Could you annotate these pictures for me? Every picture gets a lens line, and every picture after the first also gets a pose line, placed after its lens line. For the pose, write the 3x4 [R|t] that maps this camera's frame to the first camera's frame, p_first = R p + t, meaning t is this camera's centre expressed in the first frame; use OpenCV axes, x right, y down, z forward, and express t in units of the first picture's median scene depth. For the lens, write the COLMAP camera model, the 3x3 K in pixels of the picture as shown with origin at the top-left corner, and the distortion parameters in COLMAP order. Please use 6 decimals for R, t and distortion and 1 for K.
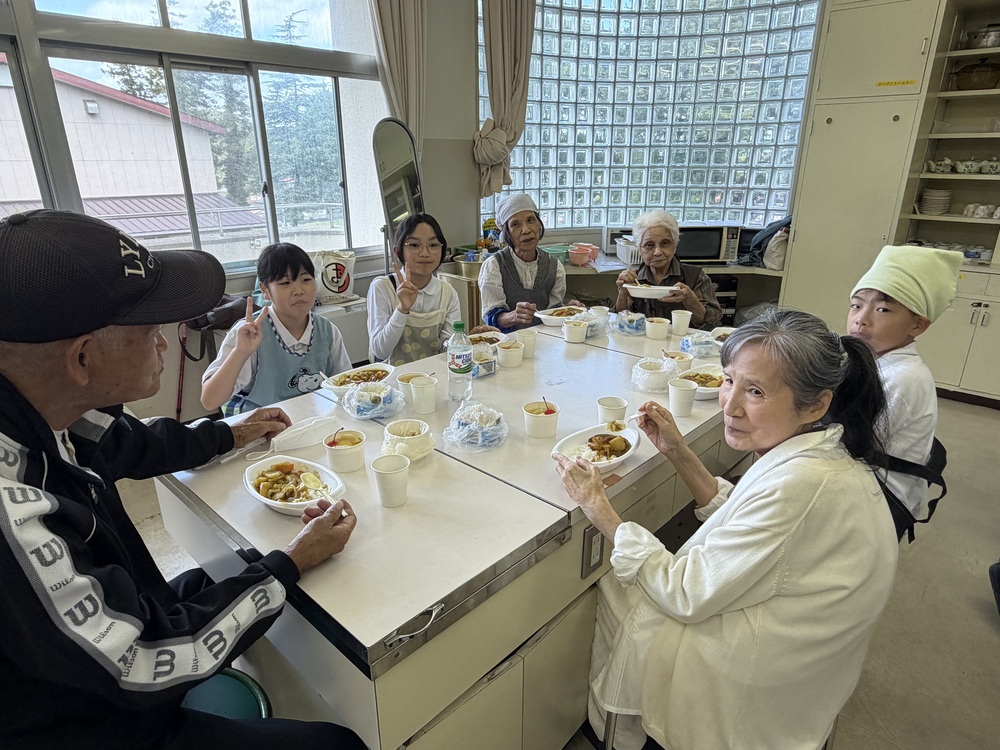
lens RADIAL K [[605.3, 0, 500.0], [0, 605.3, 375.0], [0, 0, 1]] dist [-0.002044, -0.001118]
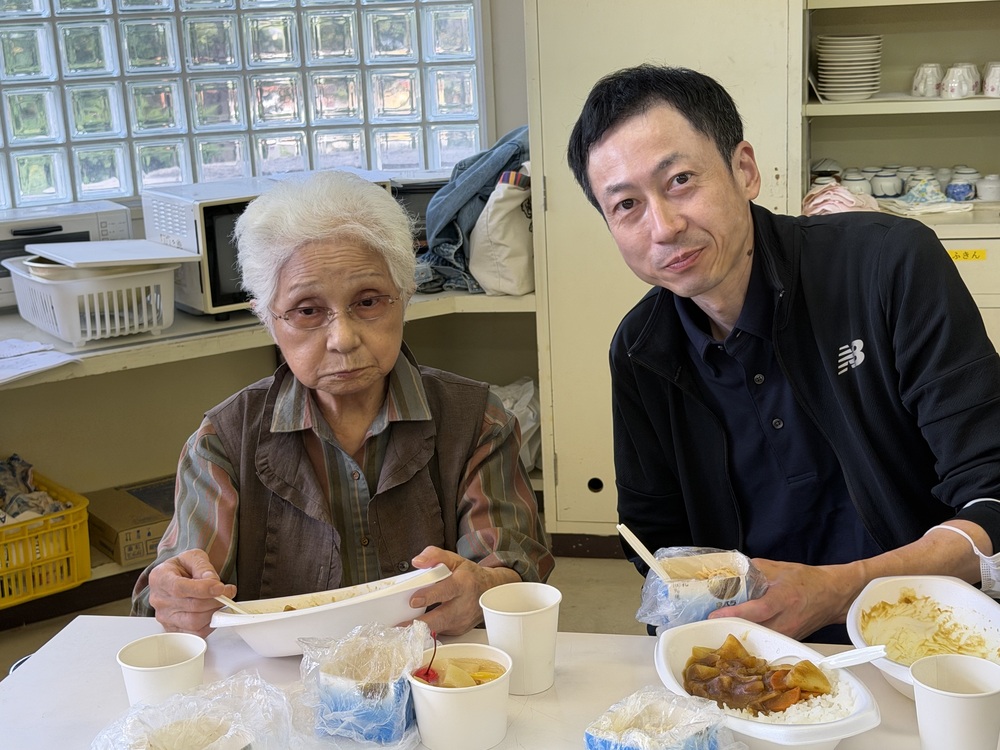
lens RADIAL K [[1607.3, 0, 500.0], [0, 1607.3, 375.0], [0, 0, 1]] dist [0.130043, 0.051755]
pose [[0.850370, -0.162174, 0.500570, -0.012721], [0.220315, 0.973653, -0.058827, -0.085220], [-0.477841, 0.160308, 0.863695, 0.250238]]
